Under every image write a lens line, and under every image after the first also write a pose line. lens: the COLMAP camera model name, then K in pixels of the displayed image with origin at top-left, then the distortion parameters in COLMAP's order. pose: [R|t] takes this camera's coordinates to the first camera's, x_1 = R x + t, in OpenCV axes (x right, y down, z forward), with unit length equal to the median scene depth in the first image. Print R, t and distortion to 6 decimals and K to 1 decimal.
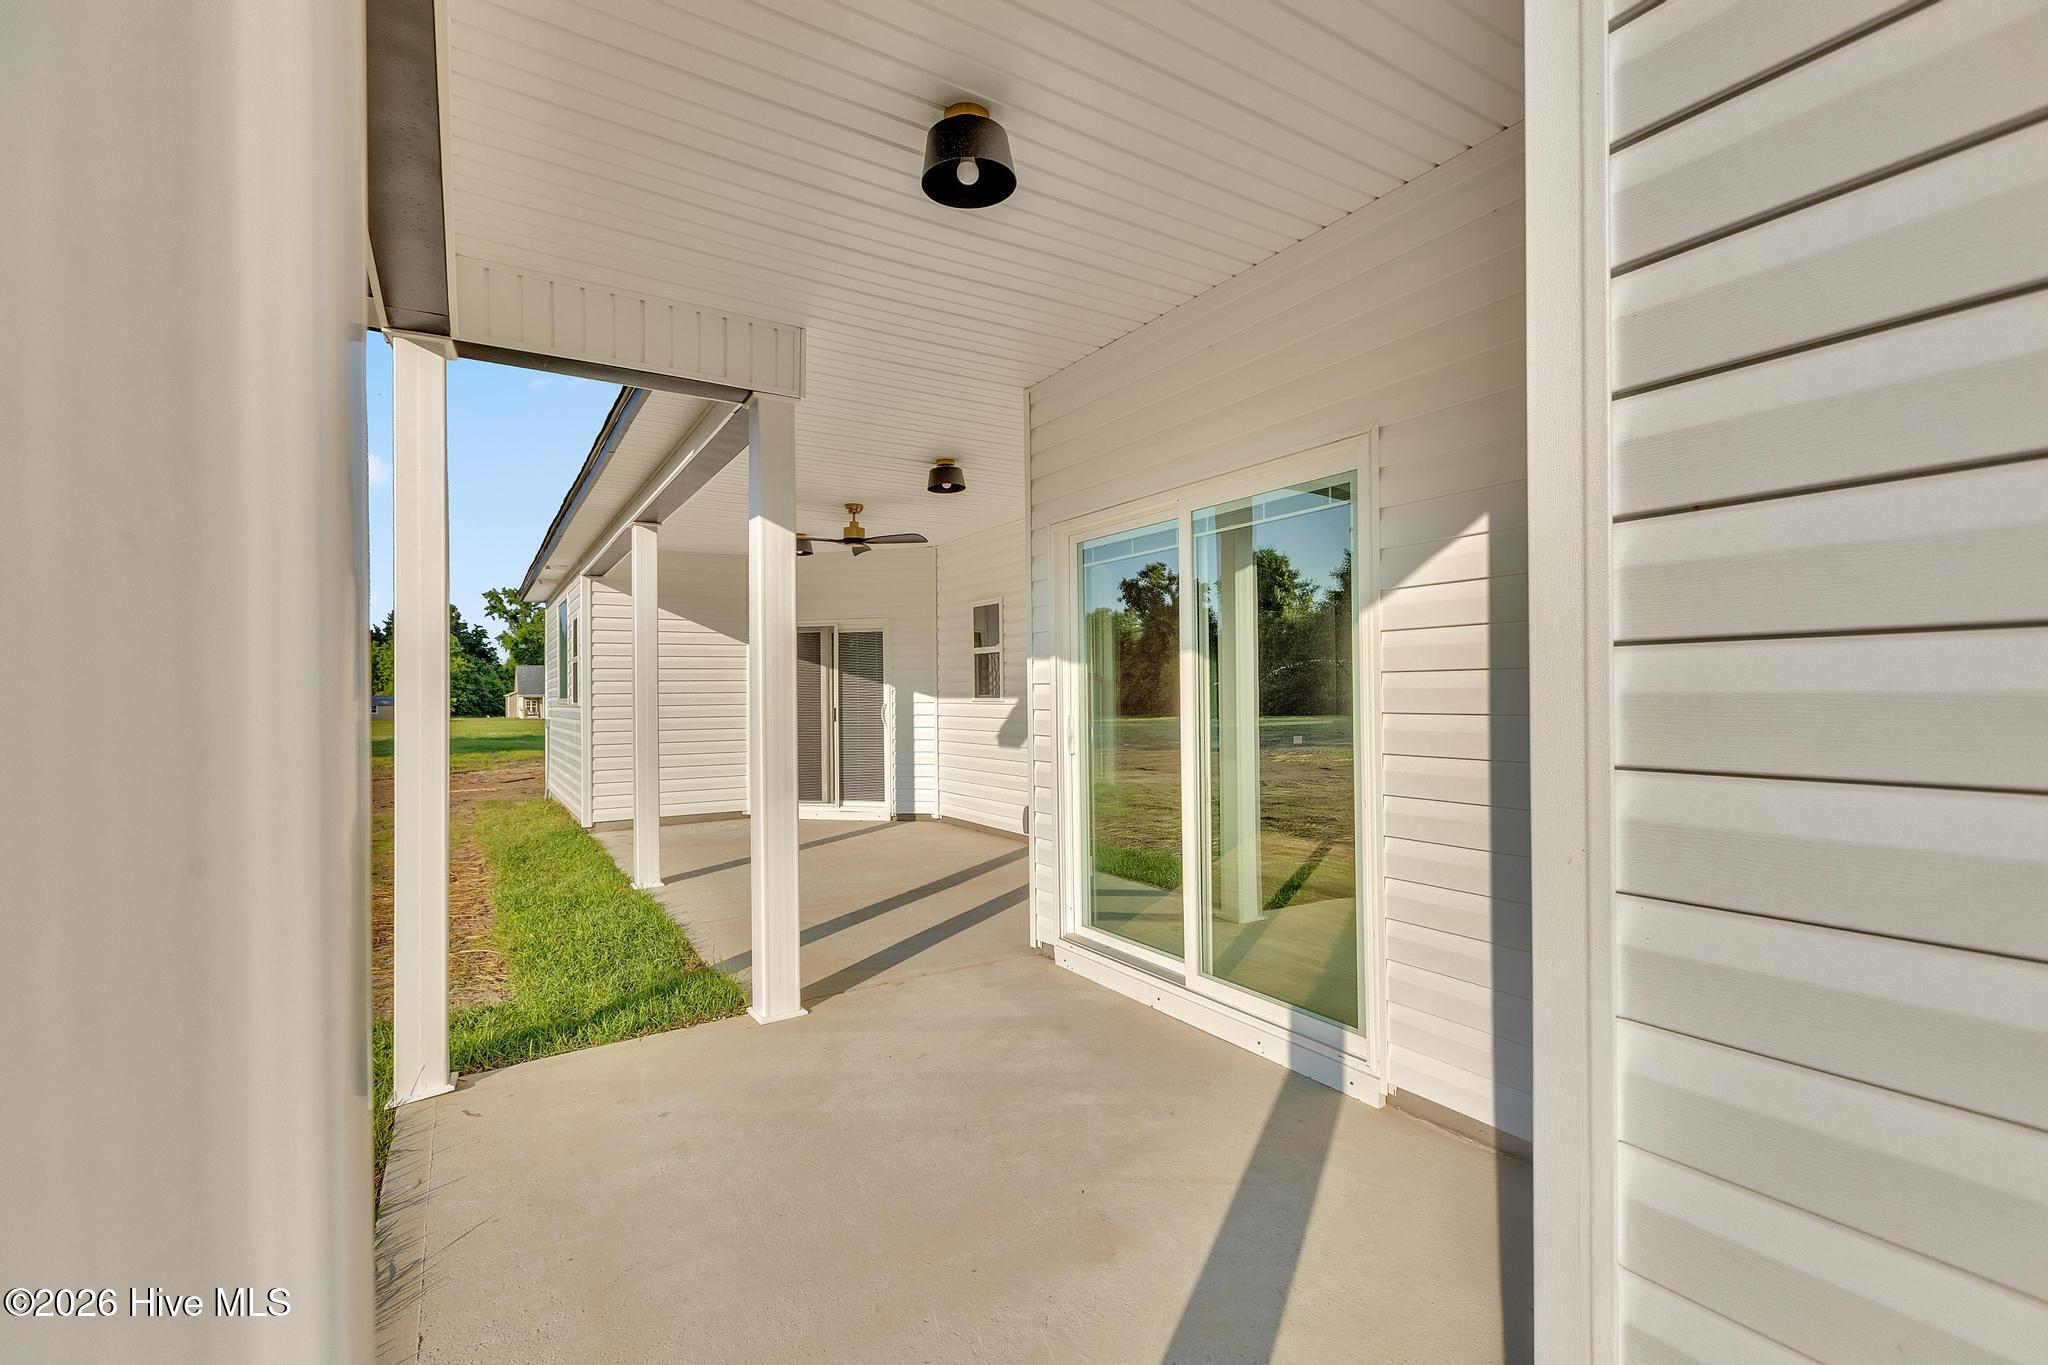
lens RADIAL K [[910.1, 0, 1026.6], [0, 910.1, 682.9], [0, 0, 1]] dist [-0.000400, -0.000607]
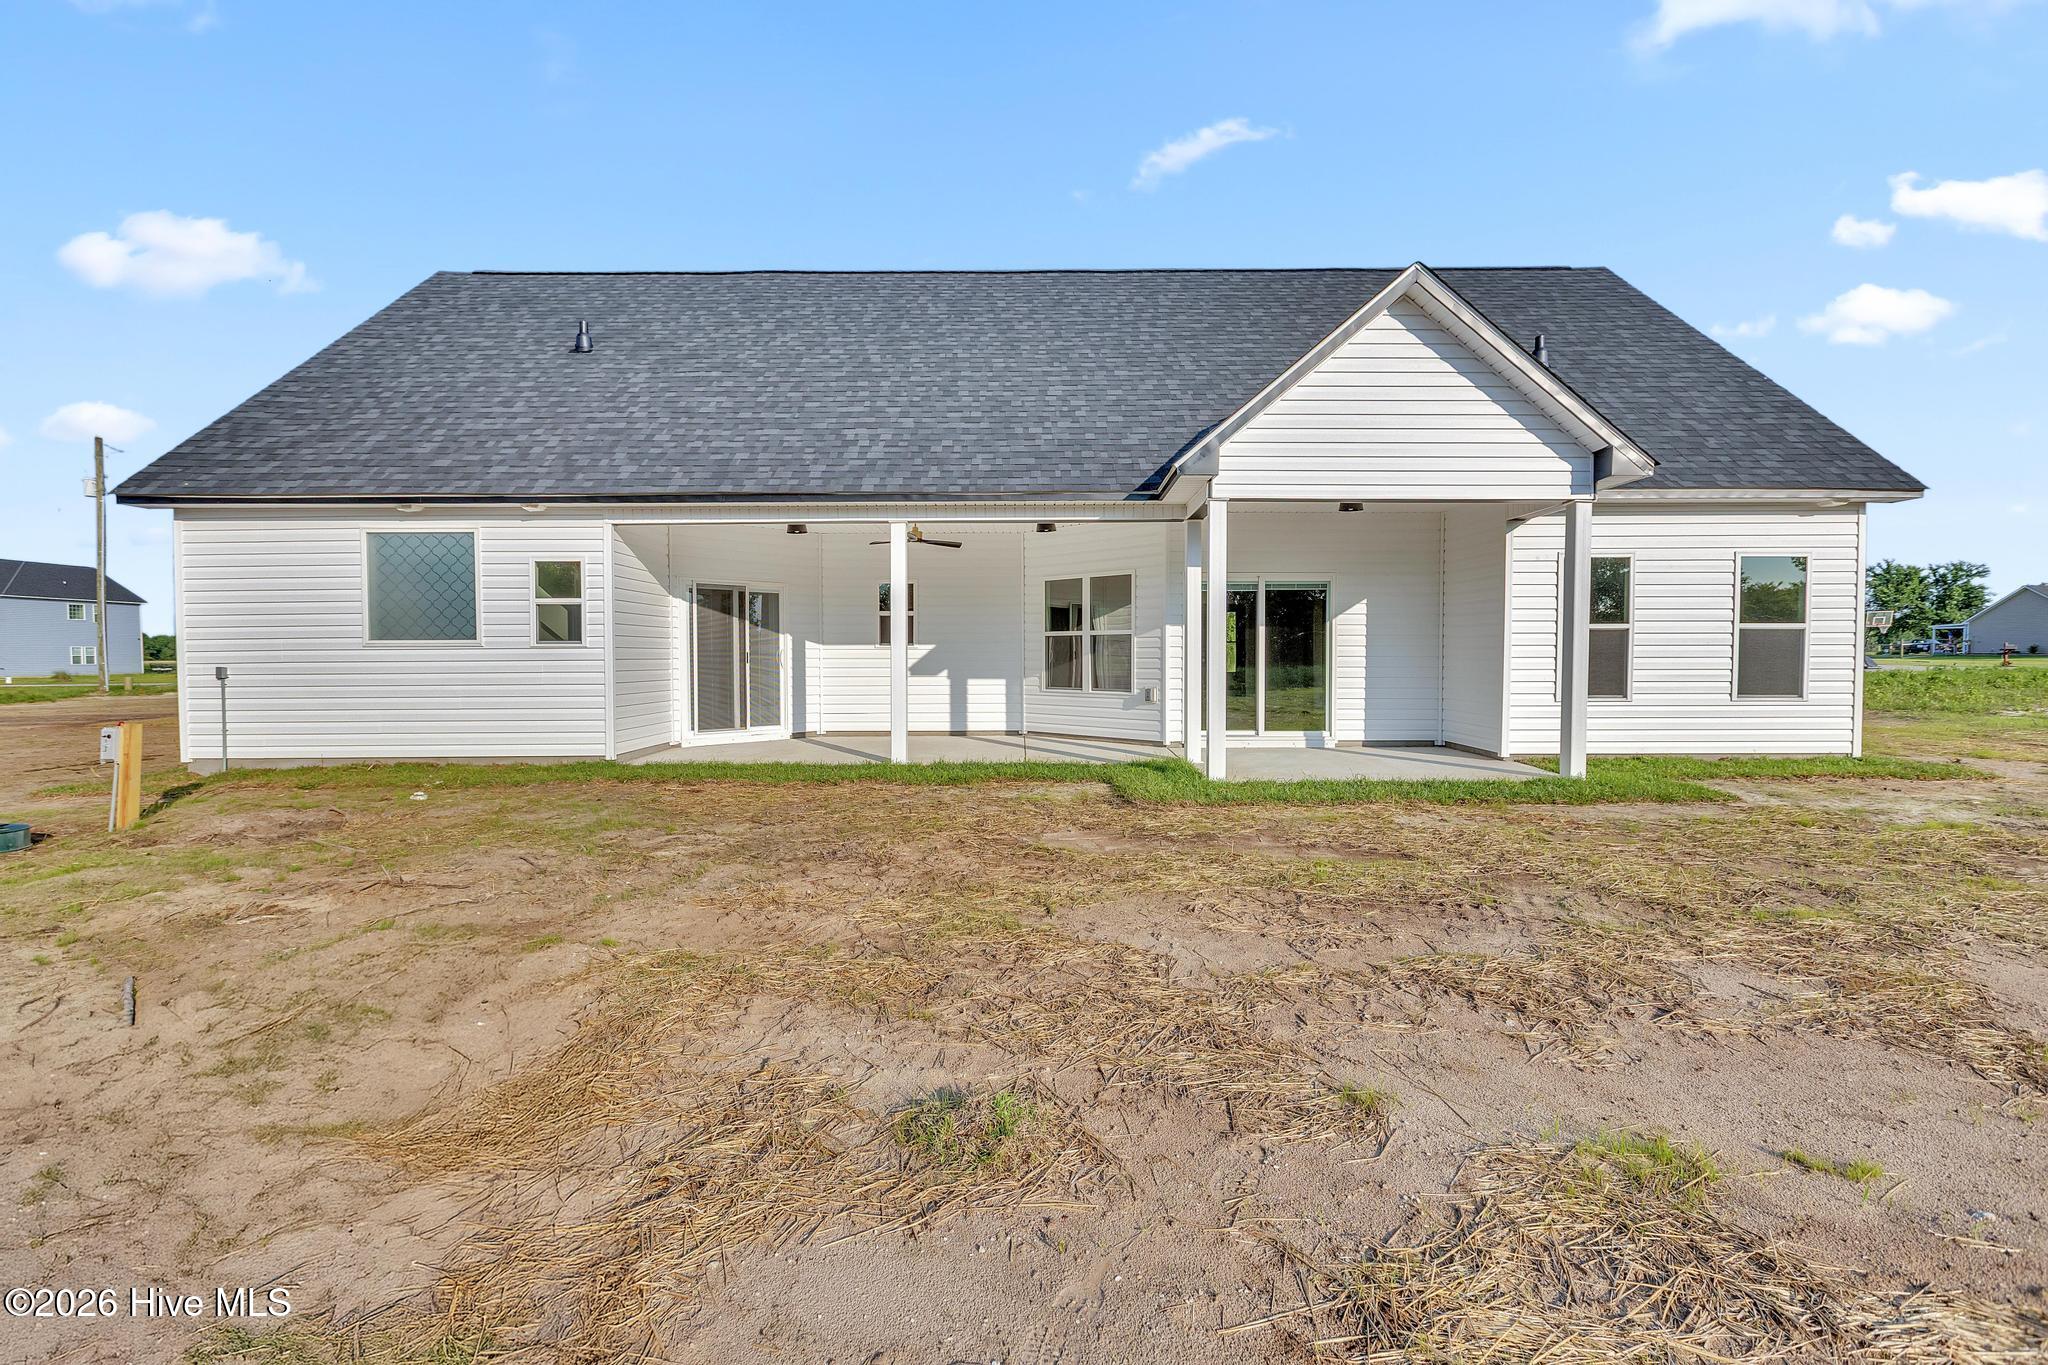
lens RADIAL K [[910.1, 0, 1026.6], [0, 910.1, 682.9], [0, 0, 1]] dist [-0.000400, -0.000607]
pose [[0.527236, -0.026073, 0.849319, -1.068803], [-0.011555, 0.999217, 0.037847, 0.017084], [-0.849640, -0.029769, 0.526522, 0.021398]]
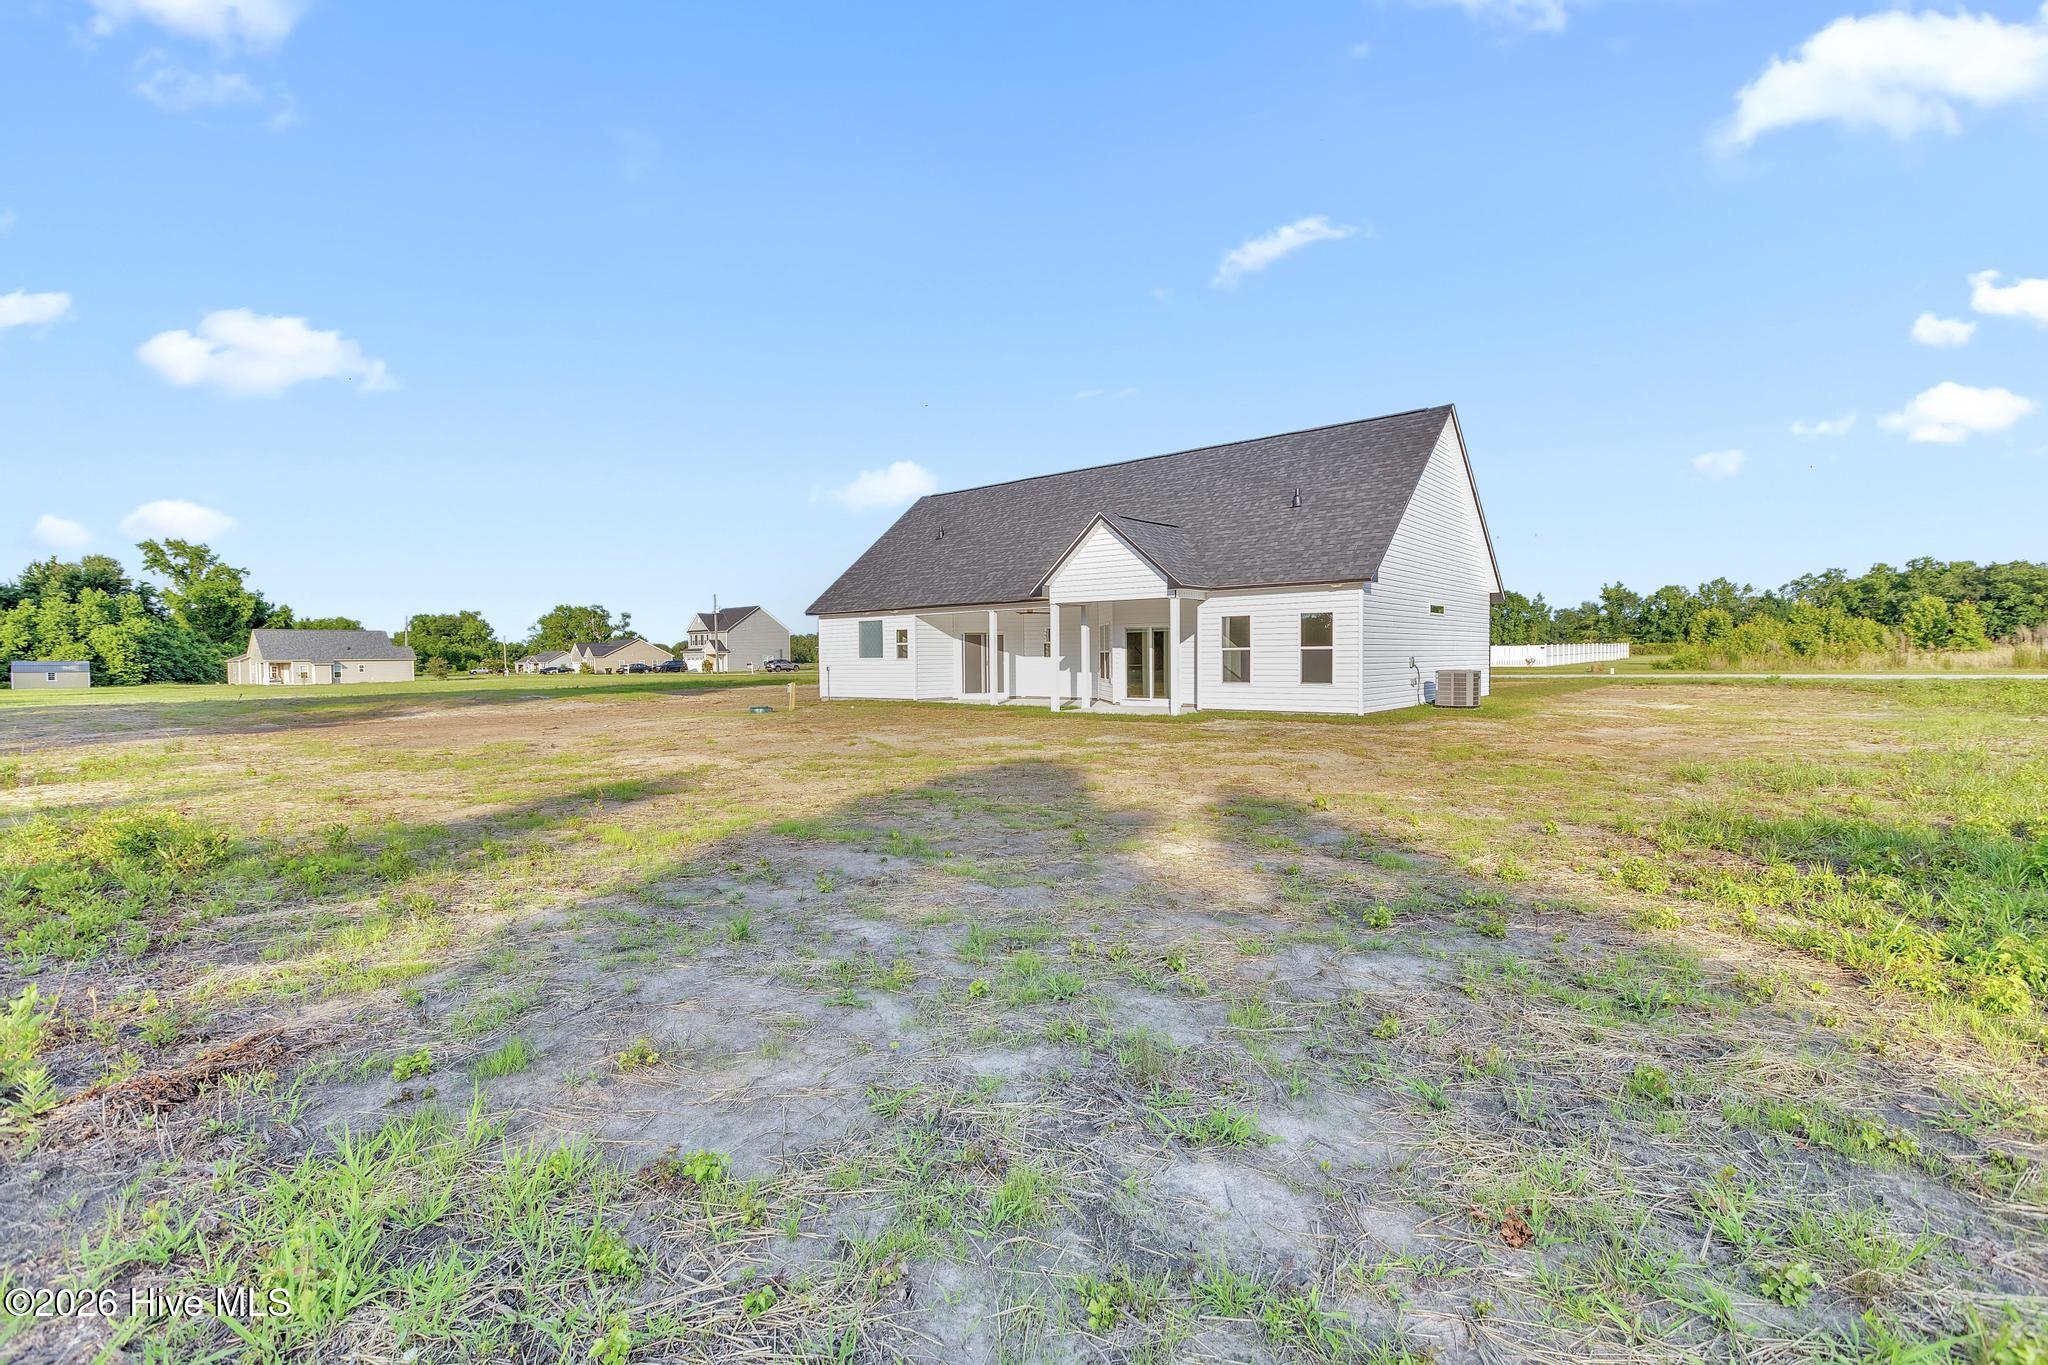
lens RADIAL K [[910.1, 0, 1026.6], [0, 910.1, 682.9], [0, 0, 1]] dist [-0.000400, -0.000607]
pose [[0.951950, -0.018195, 0.305714, -0.990306], [0.004361, 0.998938, 0.045872, -0.034264], [-0.306224, -0.042335, 0.951018, -1.829369]]
